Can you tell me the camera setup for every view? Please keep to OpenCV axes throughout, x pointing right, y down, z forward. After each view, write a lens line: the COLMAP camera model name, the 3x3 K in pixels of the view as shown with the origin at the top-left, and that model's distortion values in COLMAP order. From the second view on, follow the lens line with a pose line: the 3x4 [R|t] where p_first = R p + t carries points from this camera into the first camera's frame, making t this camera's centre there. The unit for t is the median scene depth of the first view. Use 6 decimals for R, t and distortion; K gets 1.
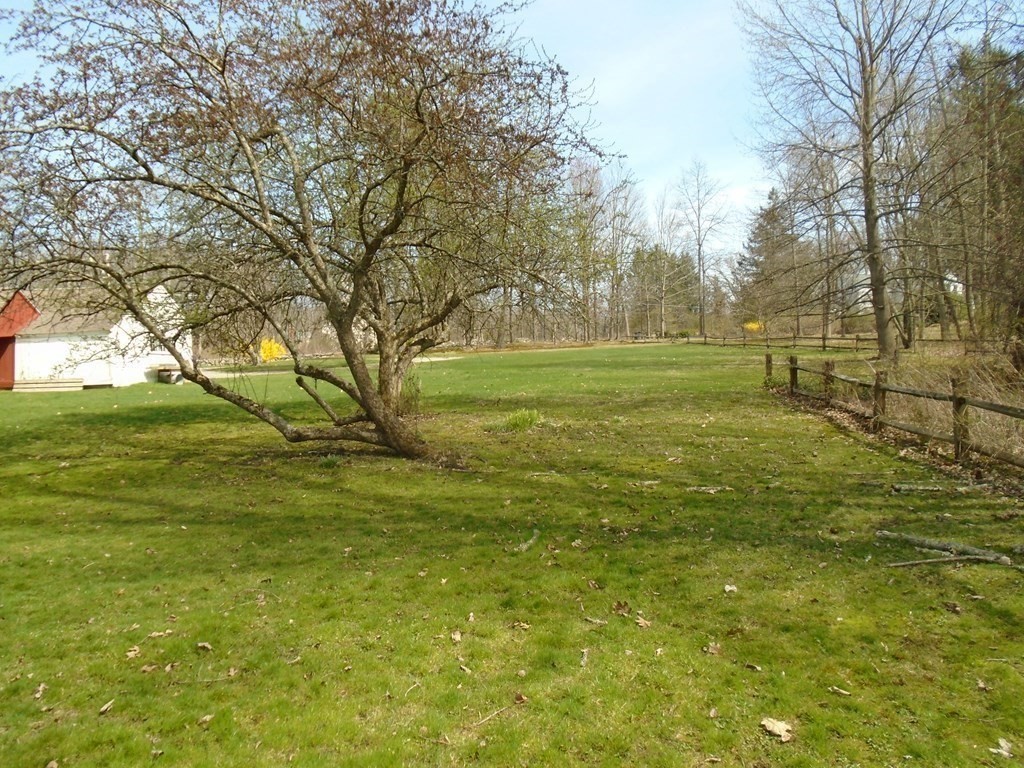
lens RADIAL K [[778.4, 0, 507.2], [0, 778.4, 377.6], [0, 0, 1]] dist [-0.015463, -0.000906]
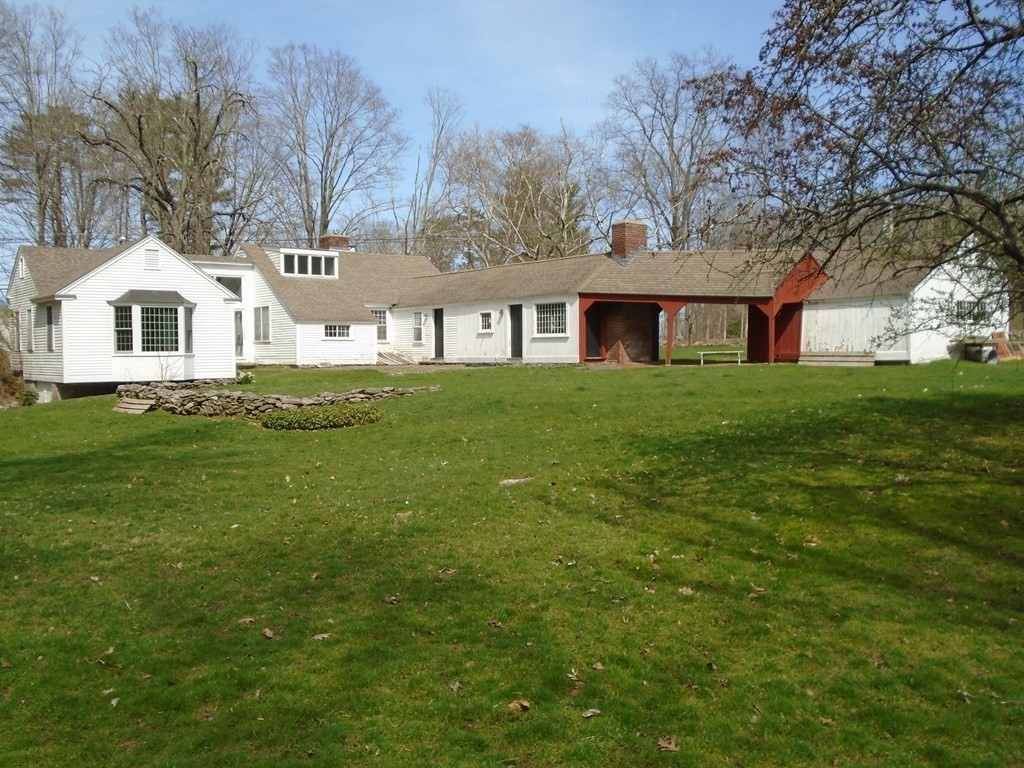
lens RADIAL K [[960.8, 0, 512.0], [0, 960.8, 384.0], [0, 0, 1]] dist [-0.005910, -0.001673]
pose [[0.658607, 0.053840, -0.750558, -0.089475], [-0.029290, 0.998515, 0.045926, -0.002102], [0.751917, -0.008263, 0.659206, 0.089621]]
